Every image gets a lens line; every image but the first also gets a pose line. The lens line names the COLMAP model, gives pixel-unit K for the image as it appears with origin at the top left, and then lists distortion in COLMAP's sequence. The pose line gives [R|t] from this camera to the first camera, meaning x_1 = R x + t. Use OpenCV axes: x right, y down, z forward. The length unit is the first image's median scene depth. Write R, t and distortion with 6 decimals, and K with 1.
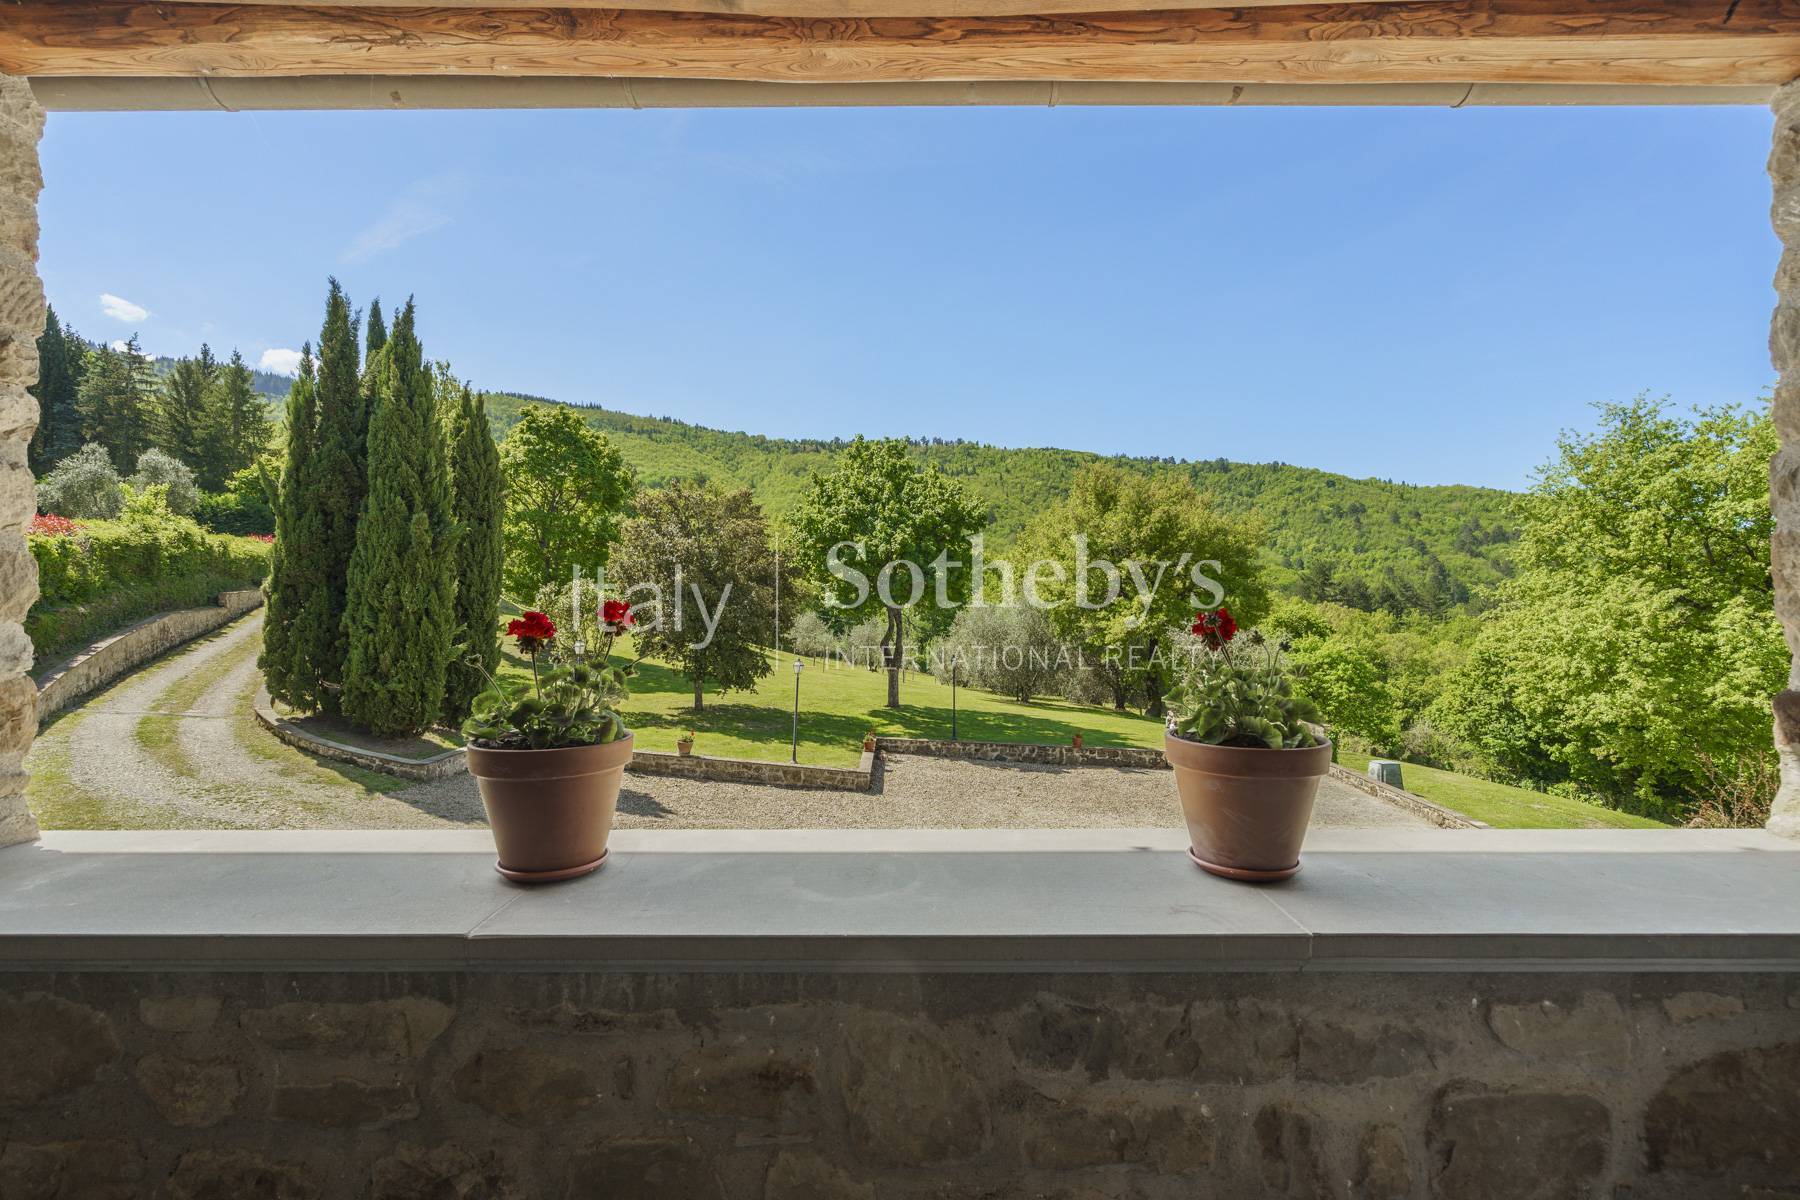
lens RADIAL K [[834.2, 0, 900.0], [0, 834.2, 600.0], [0, 0, 1]] dist [0.006037, 0.000283]
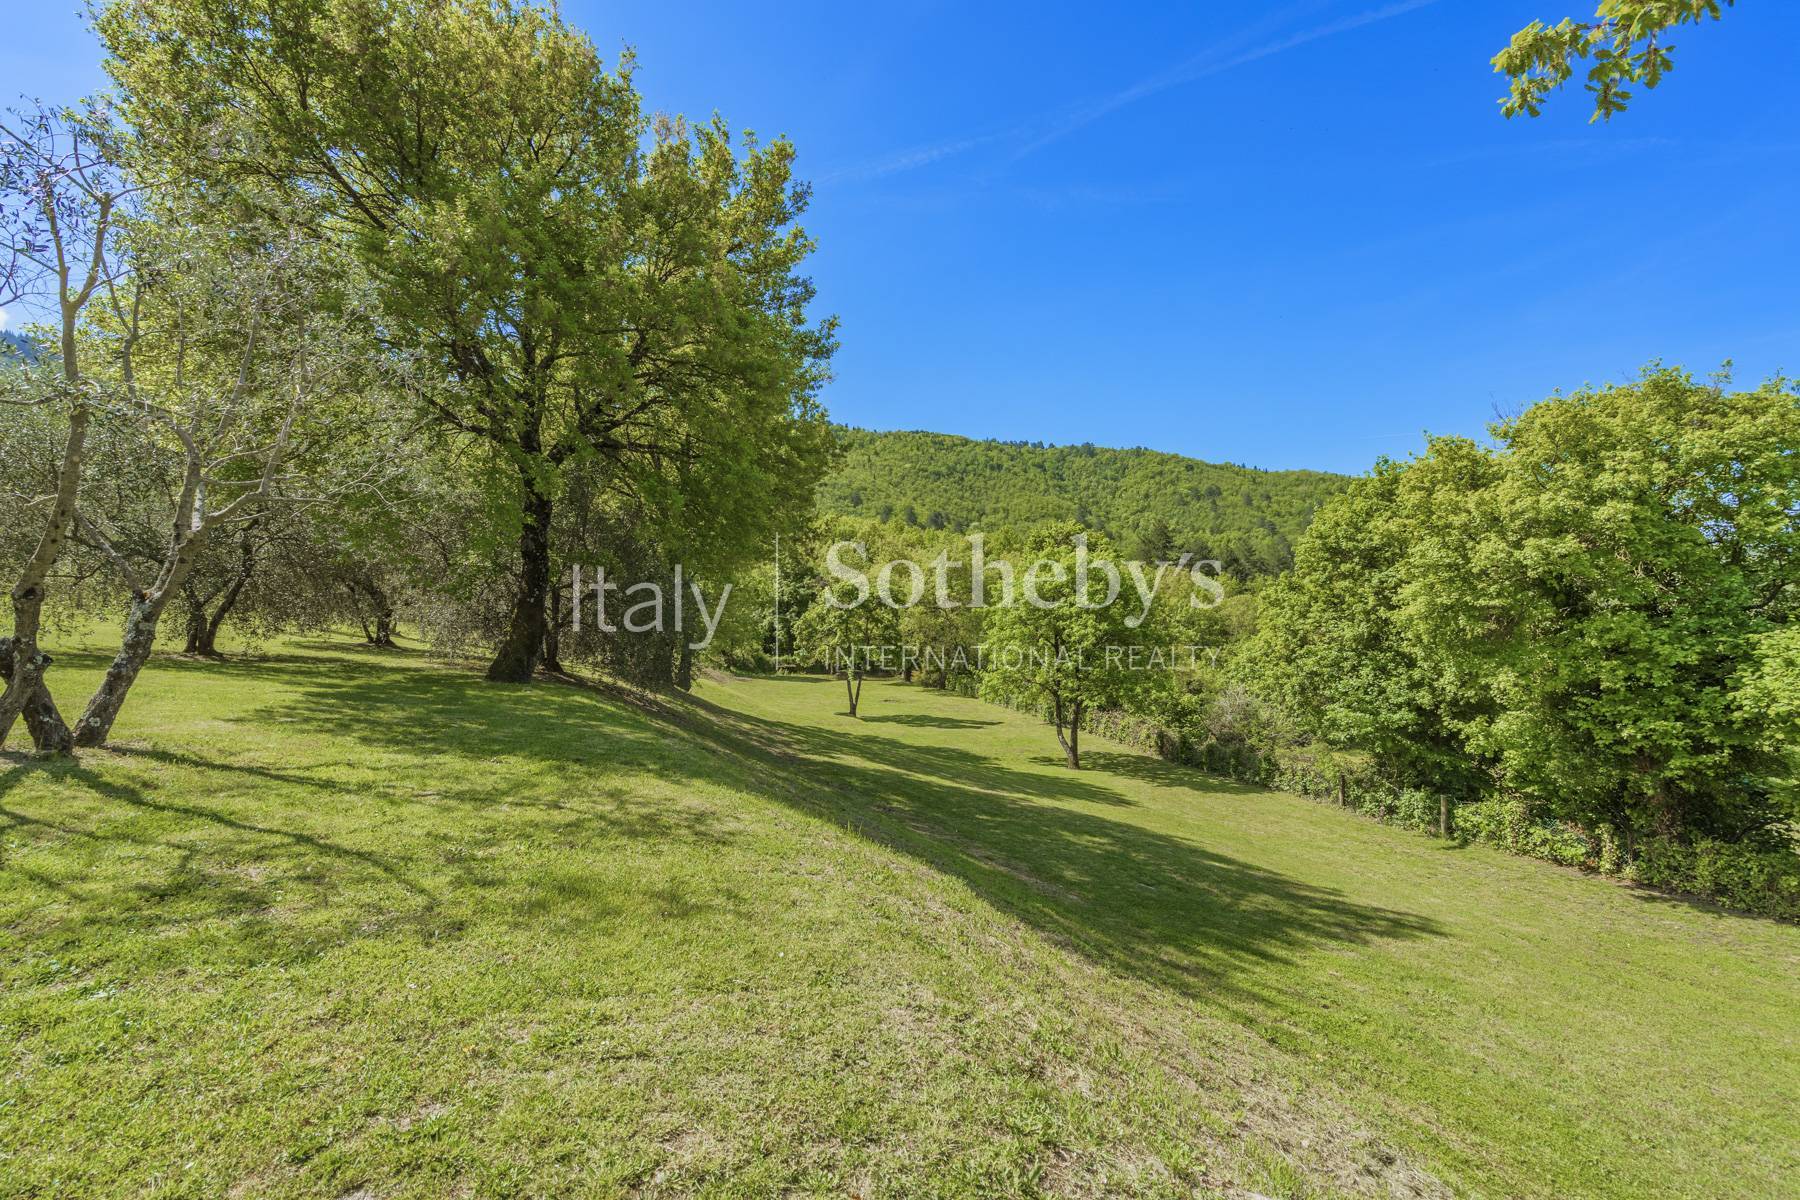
lens RADIAL K [[834.2, 0, 900.0], [0, 834.2, 600.0], [0, 0, 1]] dist [0.006037, 0.000283]
pose [[0.990636, -0.017158, 0.135445, 0.062039], [0.015692, 0.999806, 0.011884, 0.014724], [-0.135622, -0.009647, 0.990714, 0.088892]]
